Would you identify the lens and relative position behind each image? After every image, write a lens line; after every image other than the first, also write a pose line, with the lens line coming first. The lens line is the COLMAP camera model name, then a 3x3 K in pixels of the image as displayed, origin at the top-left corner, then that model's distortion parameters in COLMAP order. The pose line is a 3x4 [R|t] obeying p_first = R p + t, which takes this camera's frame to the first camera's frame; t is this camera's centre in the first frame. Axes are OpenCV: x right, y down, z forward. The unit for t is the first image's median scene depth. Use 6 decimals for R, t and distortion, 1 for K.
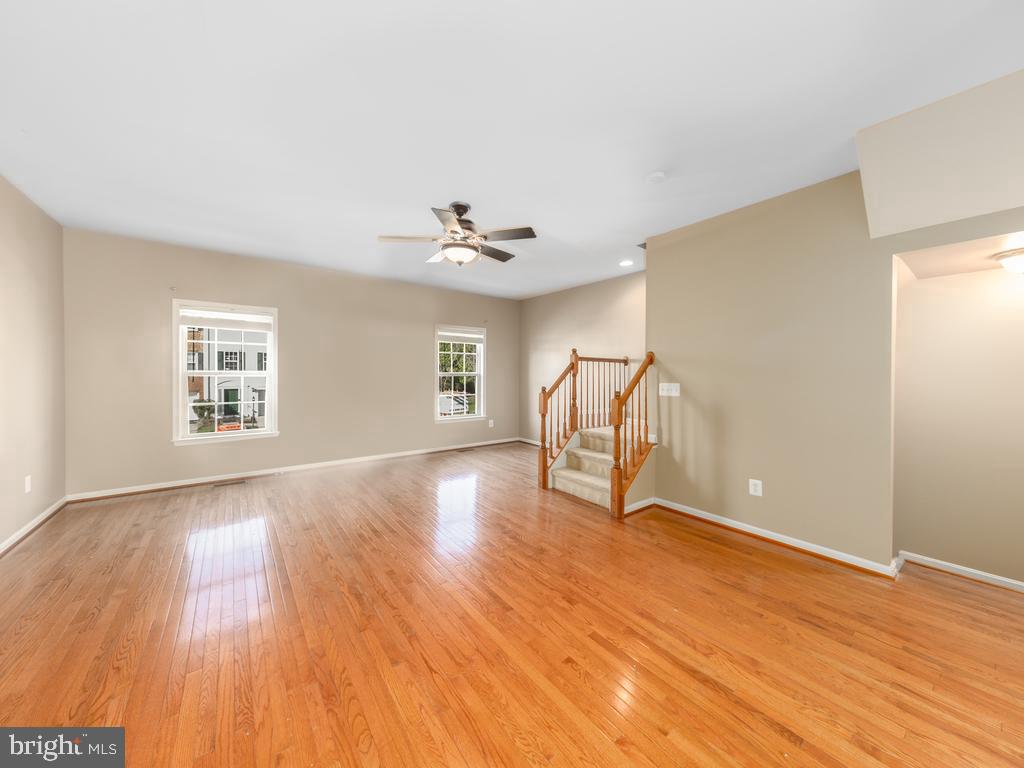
lens RADIAL K [[366.5, 0, 510.0], [0, 366.5, 377.2], [0, 0, 1]] dist [0.007365, -0.000055]
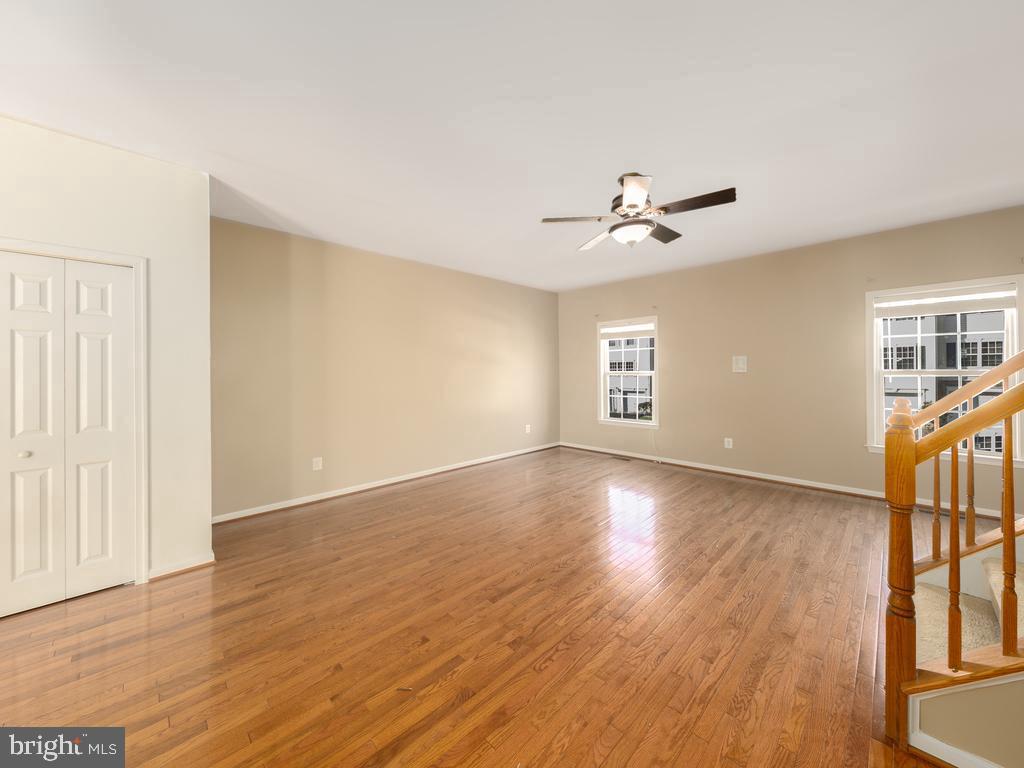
lens RADIAL K [[380.5, 0, 509.8], [0, 380.5, 377.0], [0, 0, 1]] dist [0.003571, 0.000080]
pose [[0.130172, 0.005561, -0.991476, 1.063797], [-0.003387, 0.999981, 0.005164, -0.005586], [0.991486, 0.002686, 0.130188, 0.903121]]
